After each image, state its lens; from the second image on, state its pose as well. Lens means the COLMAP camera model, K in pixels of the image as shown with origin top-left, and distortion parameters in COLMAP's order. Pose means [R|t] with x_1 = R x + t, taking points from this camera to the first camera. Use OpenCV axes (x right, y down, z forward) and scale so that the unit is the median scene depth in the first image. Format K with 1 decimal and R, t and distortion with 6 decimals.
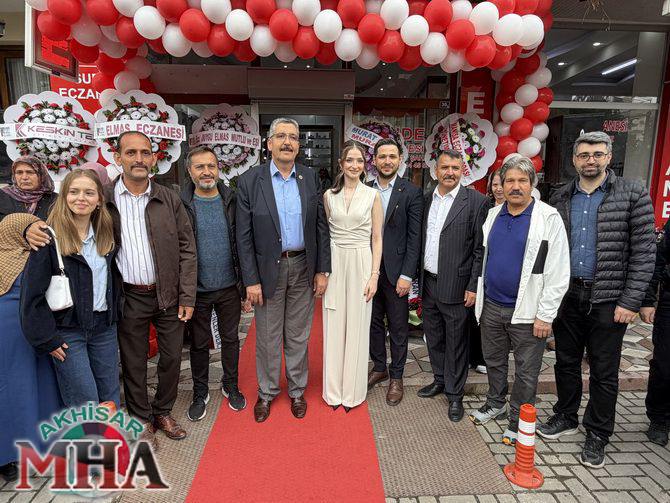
lens RADIAL K [[422.4, 0, 331.9], [0, 422.4, 250.1], [0, 0, 1]] dist [-0.003239, 0.006381]
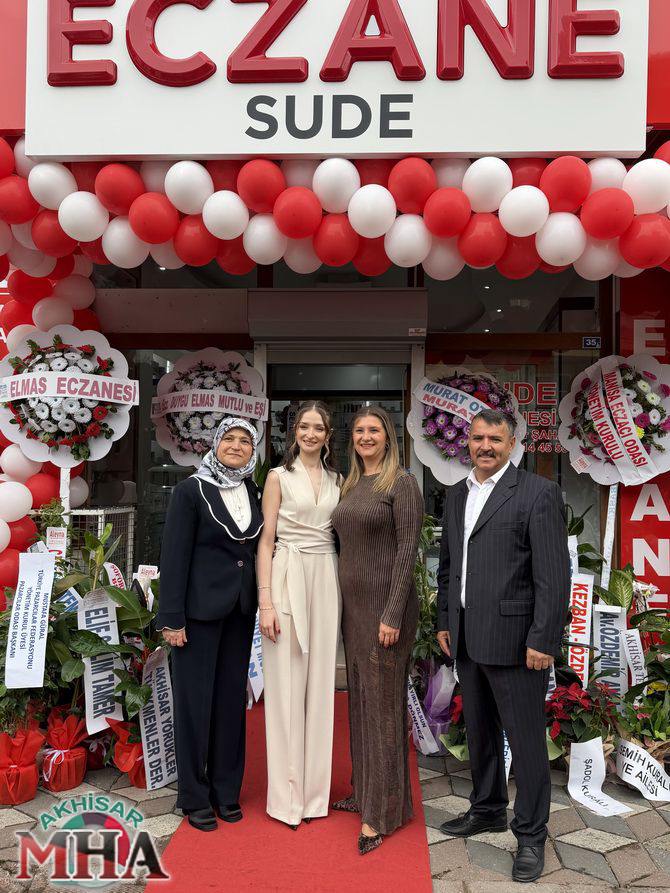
lens RADIAL K [[697.7, 0, 336.0], [0, 697.7, 452.7], [0, 0, 1]] dist [0.113290, -0.156745]
pose [[0.993242, -0.001425, -0.116050, 0.044207], [-0.022725, 0.978180, -0.206514, 0.004070], [0.113812, 0.207756, 0.971537, 0.085321]]
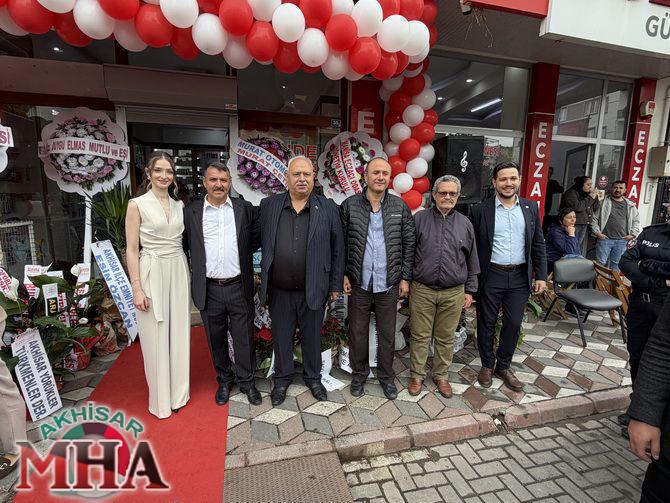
lens RADIAL K [[347.1, 0, 329.0], [0, 347.1, 250.2], [0, 0, 1]] dist [0.002035, 0.000756]
pose [[0.981632, -0.019233, 0.189815, 0.108528], [0.021870, 0.999691, -0.011804, -0.044178], [-0.189529, 0.015739, 0.981749, 0.249704]]
